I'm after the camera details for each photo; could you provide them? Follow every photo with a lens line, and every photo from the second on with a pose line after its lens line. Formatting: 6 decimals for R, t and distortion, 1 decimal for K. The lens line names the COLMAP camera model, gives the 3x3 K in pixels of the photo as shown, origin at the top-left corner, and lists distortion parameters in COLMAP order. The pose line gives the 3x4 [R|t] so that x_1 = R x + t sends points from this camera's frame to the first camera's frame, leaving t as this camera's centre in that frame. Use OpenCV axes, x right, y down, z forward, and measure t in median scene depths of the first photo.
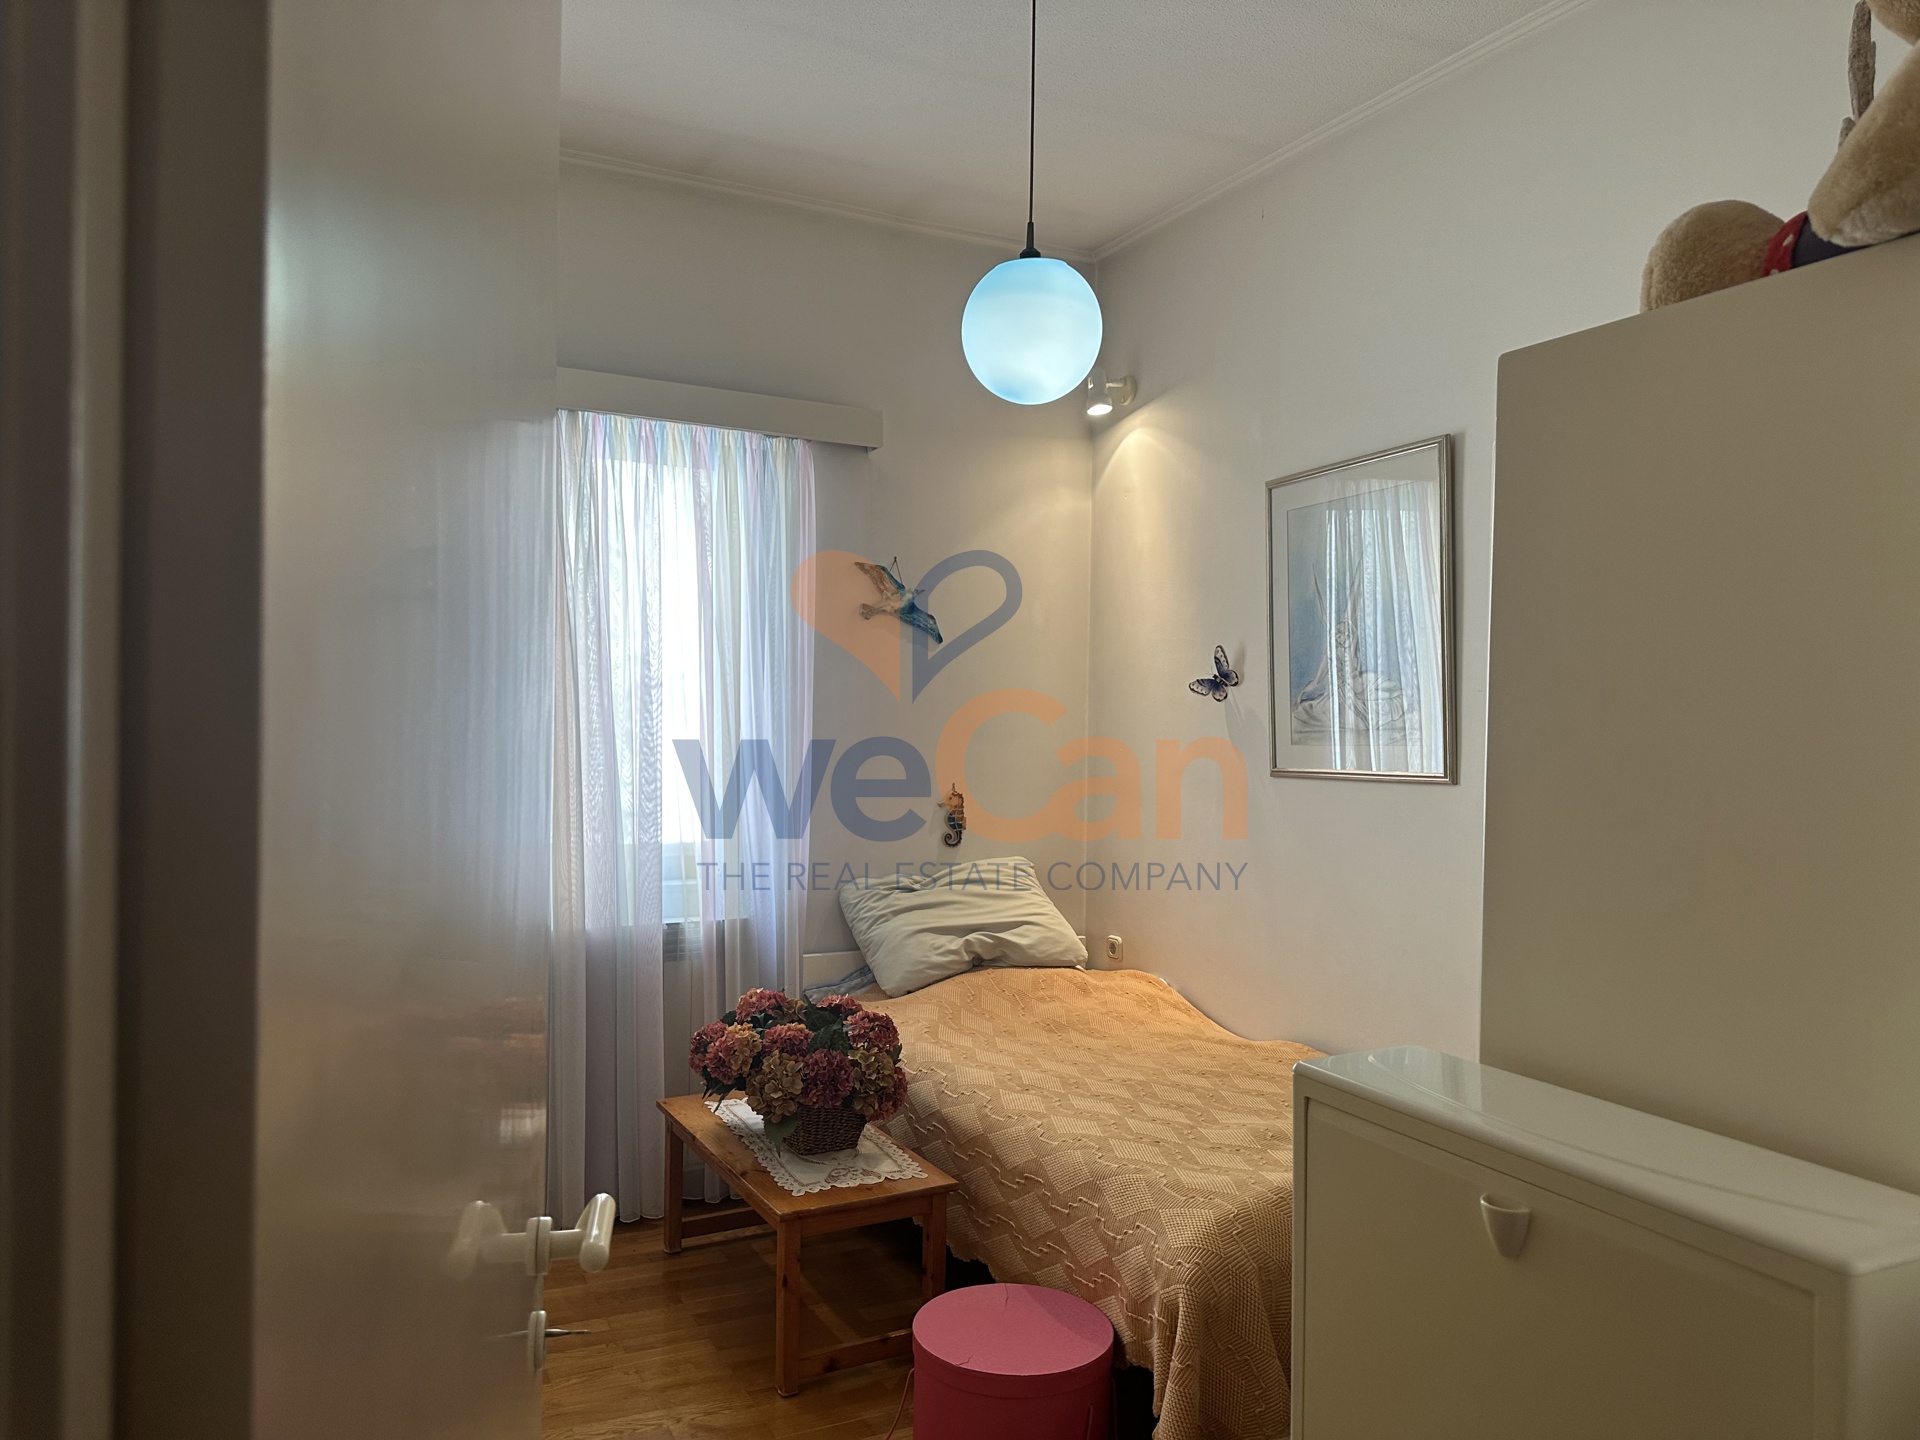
lens RADIAL K [[1325.8, 0, 960.0], [0, 1325.8, 720.0], [0, 0, 1]] dist [0.087436, -0.000914]
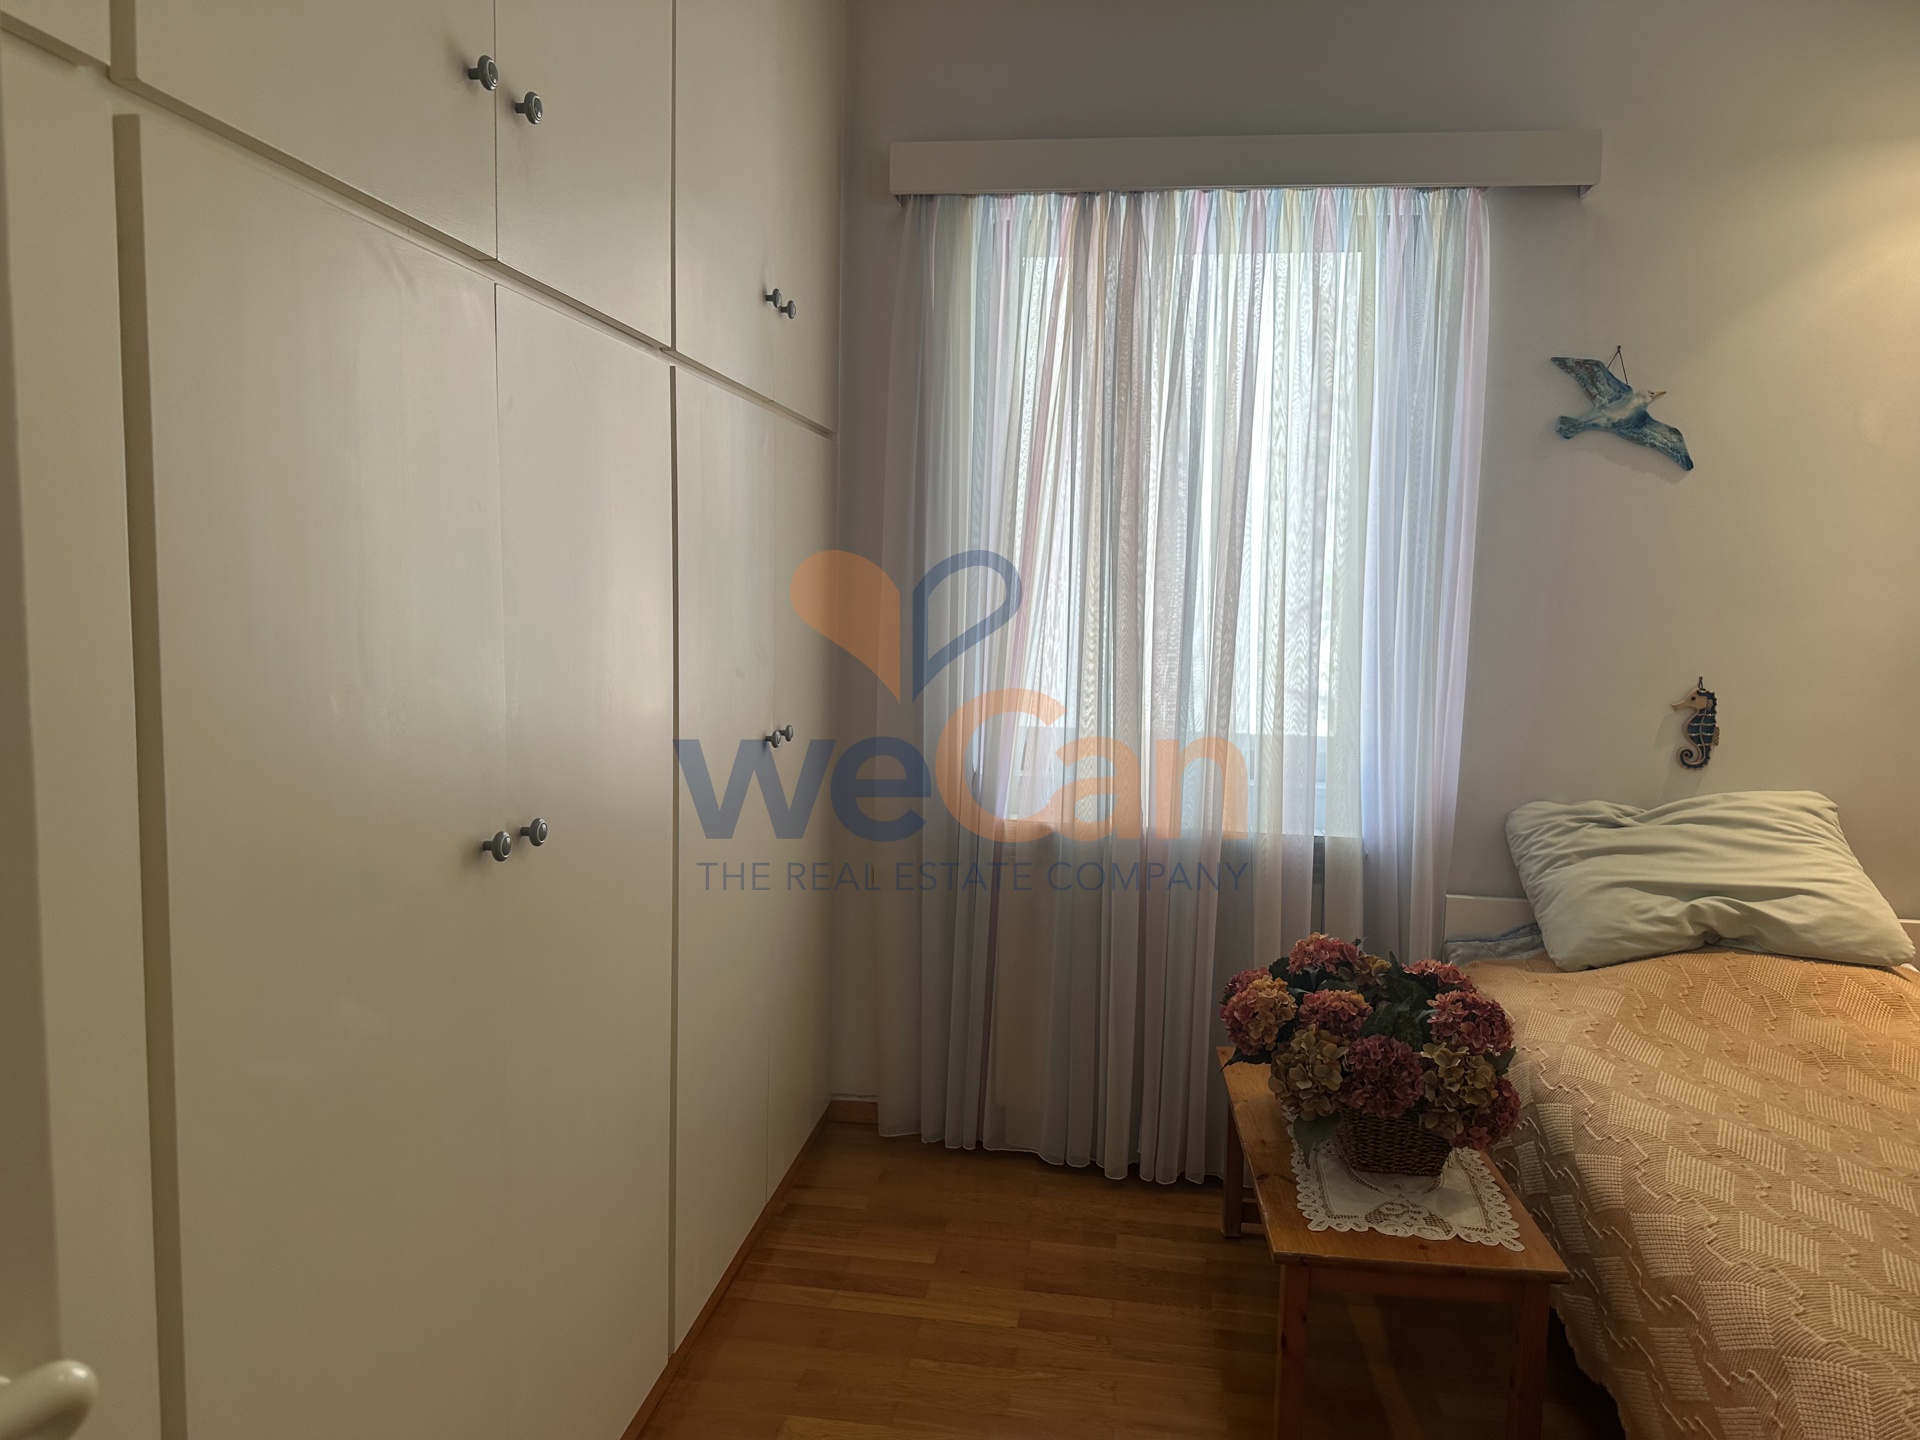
lens RADIAL K [[1367.1, 0, 925.1], [0, 1367.1, 717.8], [0, 0, 1]] dist [0.003923, -0.023927]
pose [[0.821012, 0.058564, -0.567899, 0.089463], [-0.014746, 0.996568, 0.081453, 0.022677], [0.570720, -0.058499, 0.819058, 0.255021]]
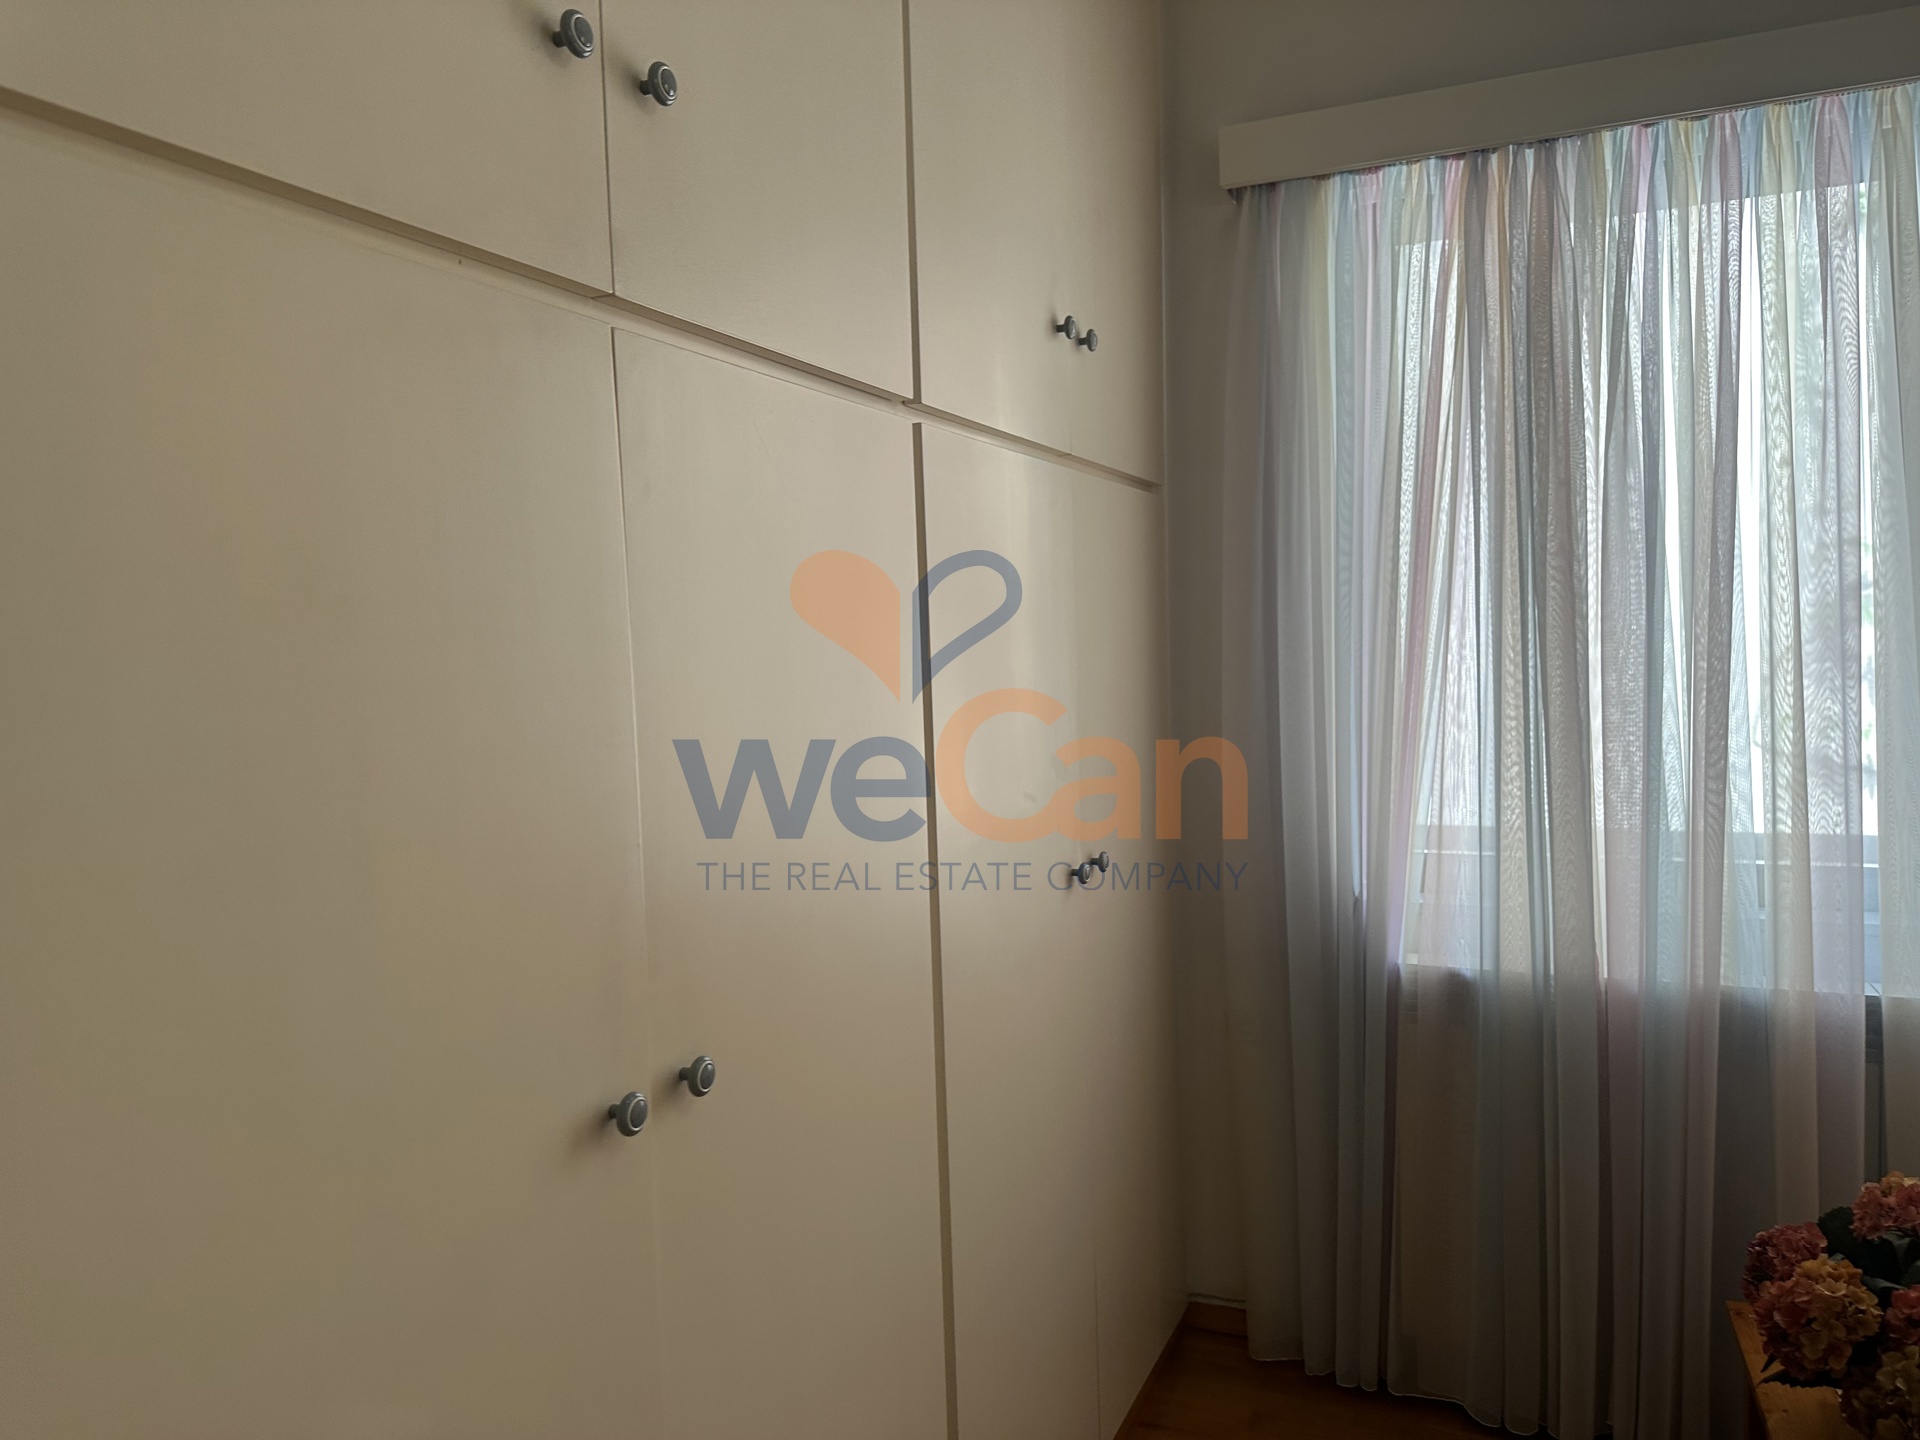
lens RADIAL K [[1355.3, 0, 902.5], [0, 1355.3, 711.7], [0, 0, 1]] dist [0.012741, -0.032856]
pose [[0.618651, 0.008276, -0.785623, 0.007527], [0.034115, 0.998718, 0.037385, -0.000389], [0.784925, -0.049930, 0.617575, 0.403696]]
